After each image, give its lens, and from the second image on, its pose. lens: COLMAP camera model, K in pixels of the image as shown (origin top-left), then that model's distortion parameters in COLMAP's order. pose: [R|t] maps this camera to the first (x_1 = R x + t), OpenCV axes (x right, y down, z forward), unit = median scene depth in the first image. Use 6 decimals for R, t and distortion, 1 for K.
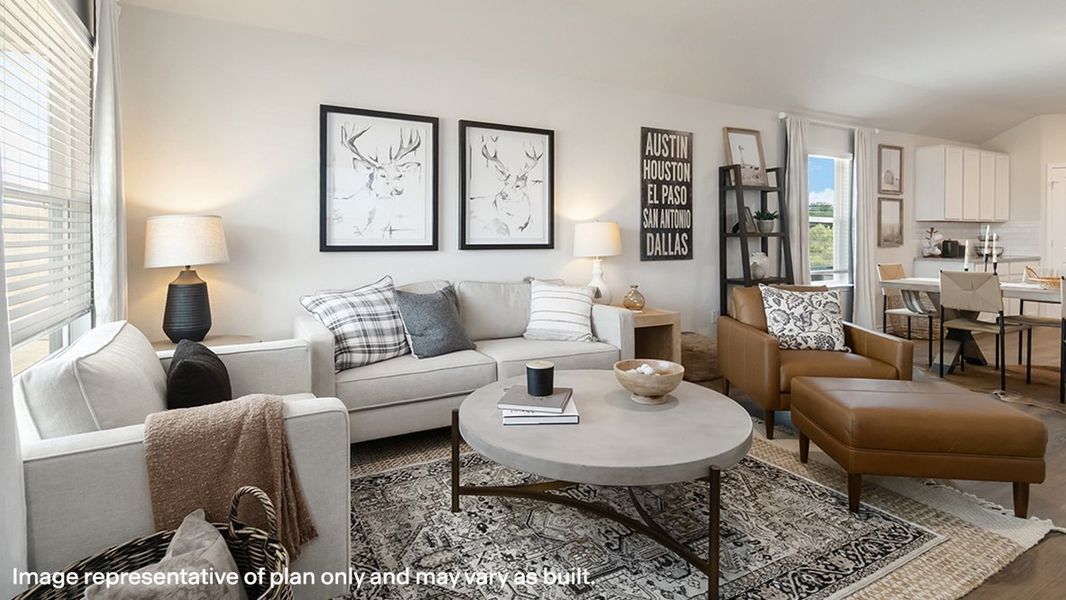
lens RADIAL K [[515.6, 0, 521.1], [0, 515.6, 242.7], [0, 0, 1]] dist [-0.000777, 0.003126]
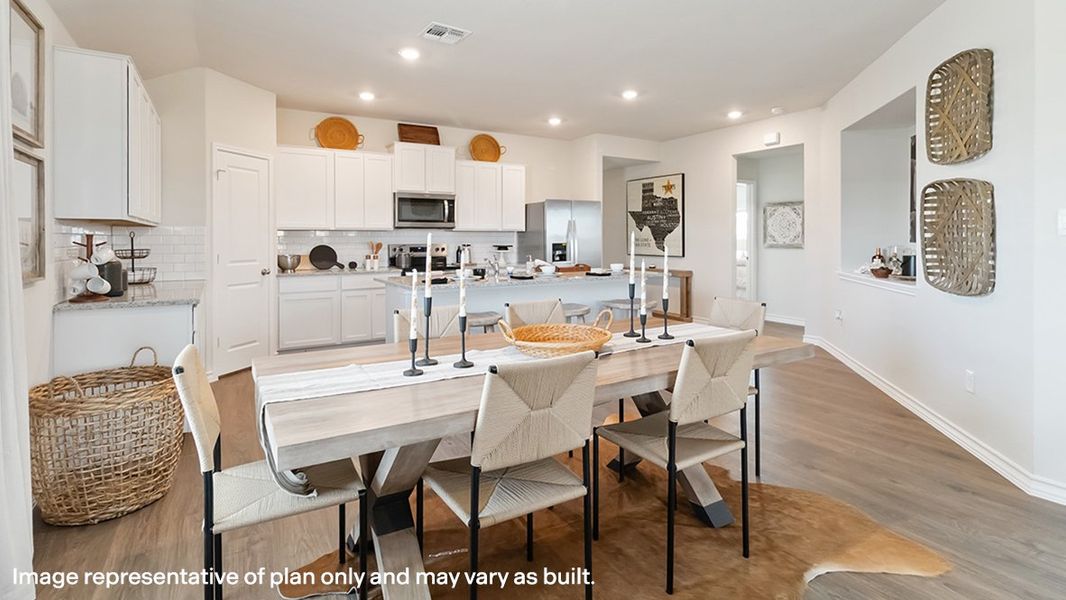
lens RADIAL K [[515.6, 0, 534.6], [0, 515.6, 237.2], [0, 0, 1]] dist [-0.000777, 0.003126]
pose [[-0.056559, 0.004047, 0.998391, 0.321963], [0.018887, 0.999817, -0.002983, -0.018143], [-0.998221, 0.018688, -0.056625, 0.632763]]
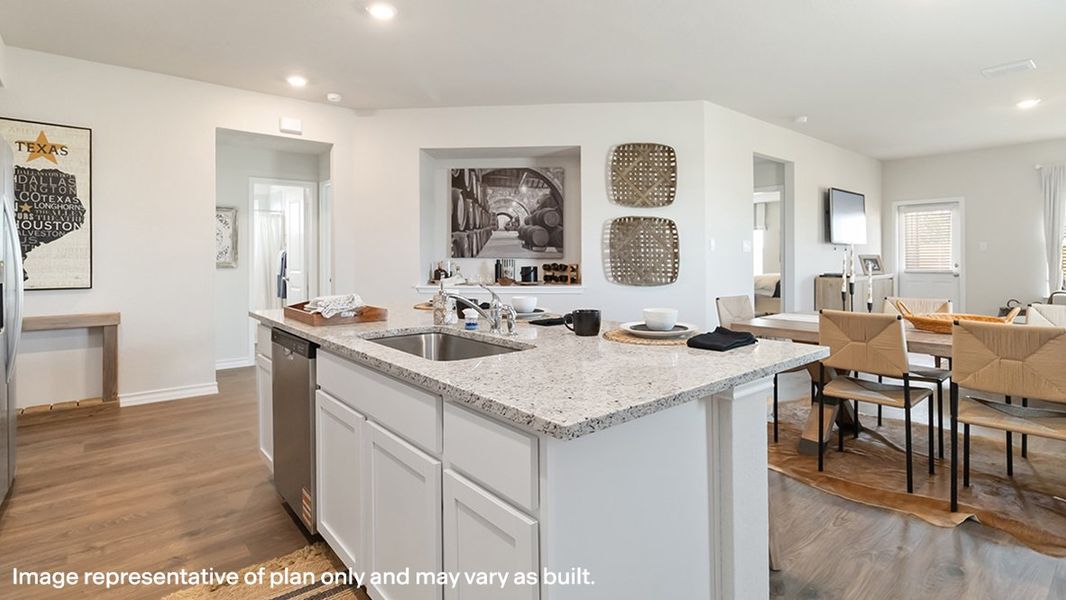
lens RADIAL K [[515.6, 0, 537.2], [0, 515.6, 259.5], [0, 0, 1]] dist [-0.000777, 0.003126]
pose [[-0.975609, 0.007177, -0.219400, 1.087667], [0.003366, 0.999837, 0.017741, -0.014261], [0.219492, 0.016570, -0.975474, 0.947819]]
